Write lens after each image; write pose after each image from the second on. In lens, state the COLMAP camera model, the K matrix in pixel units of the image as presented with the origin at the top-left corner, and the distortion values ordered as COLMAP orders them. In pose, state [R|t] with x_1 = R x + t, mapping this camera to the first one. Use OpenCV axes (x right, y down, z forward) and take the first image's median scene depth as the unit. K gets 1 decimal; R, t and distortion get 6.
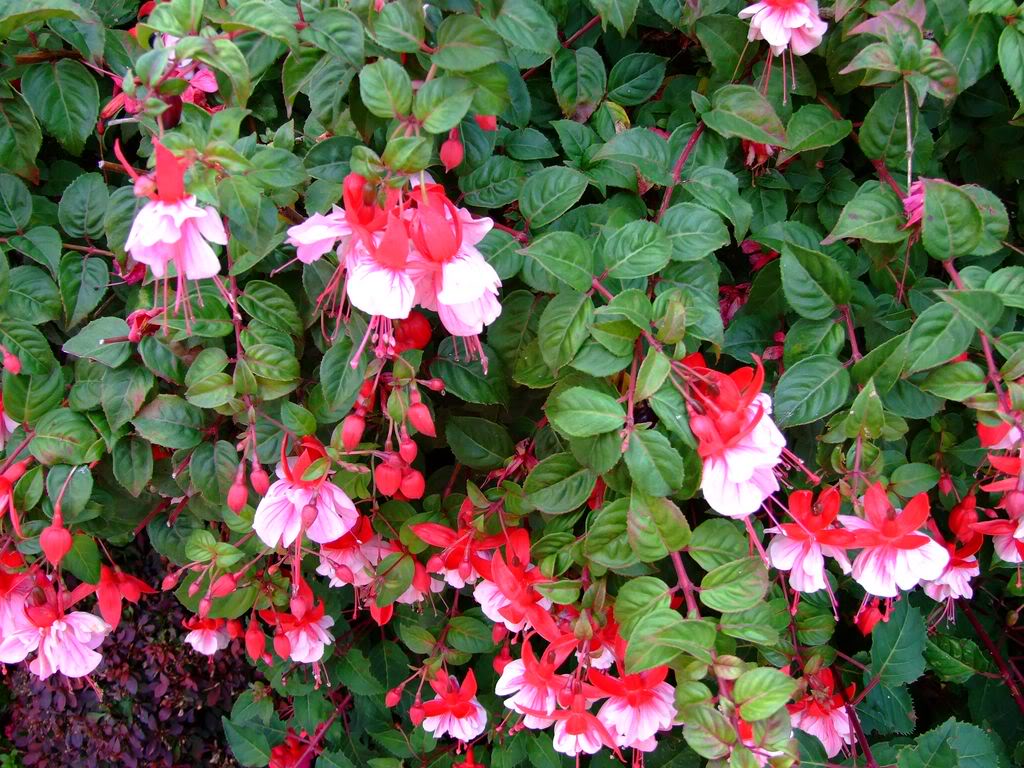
lens RADIAL K [[1079.8, 0, 513.5], [0, 1079.8, 358.2], [0, 0, 1]] dist [0.001158, 0.000000]
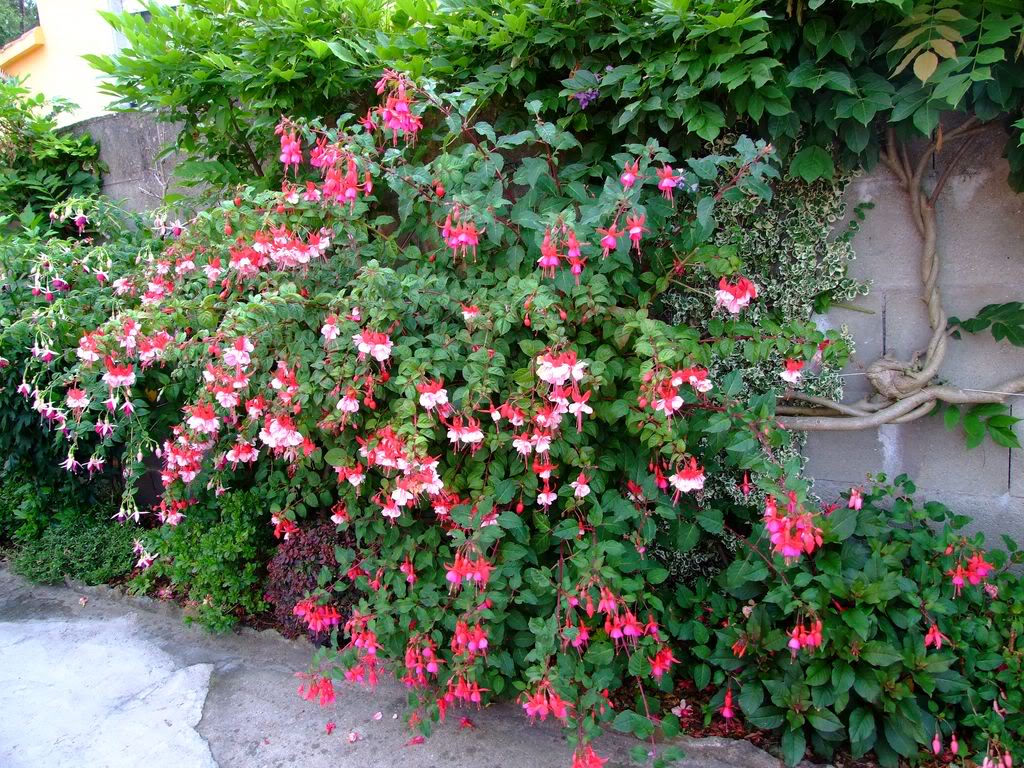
lens RADIAL K [[893.6, 0, 501.6], [0, 893.6, 404.6], [0, 0, 1]] dist [-0.038507, 0.002483]
pose [[0.946044, 0.134870, -0.294636, 1.502278], [-0.220146, 0.934718, -0.278995, 1.035984], [0.237774, 0.328804, 0.913976, -2.230404]]
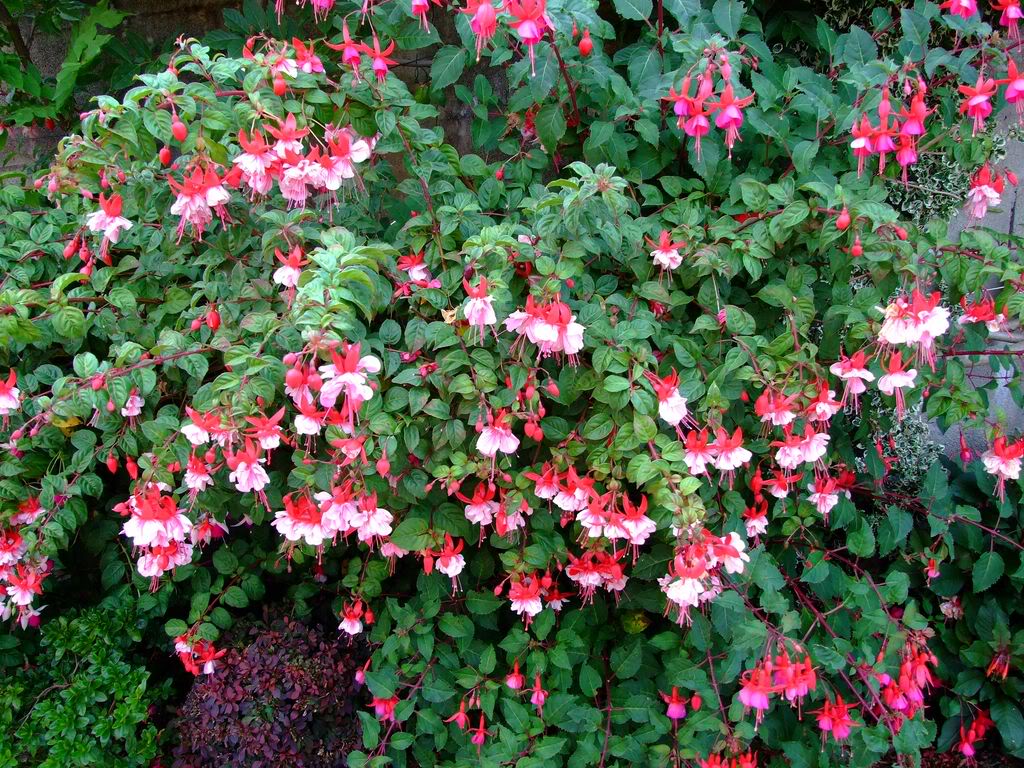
lens RADIAL K [[893.6, 0, 512.8], [0, 893.6, 379.1], [0, 0, 1]] dist [-0.038507, 0.002483]
pose [[0.987676, -0.013707, 0.155911, -0.470581], [0.059044, 0.955184, -0.290063, 0.591426], [-0.144947, 0.295694, 0.944222, -0.937830]]
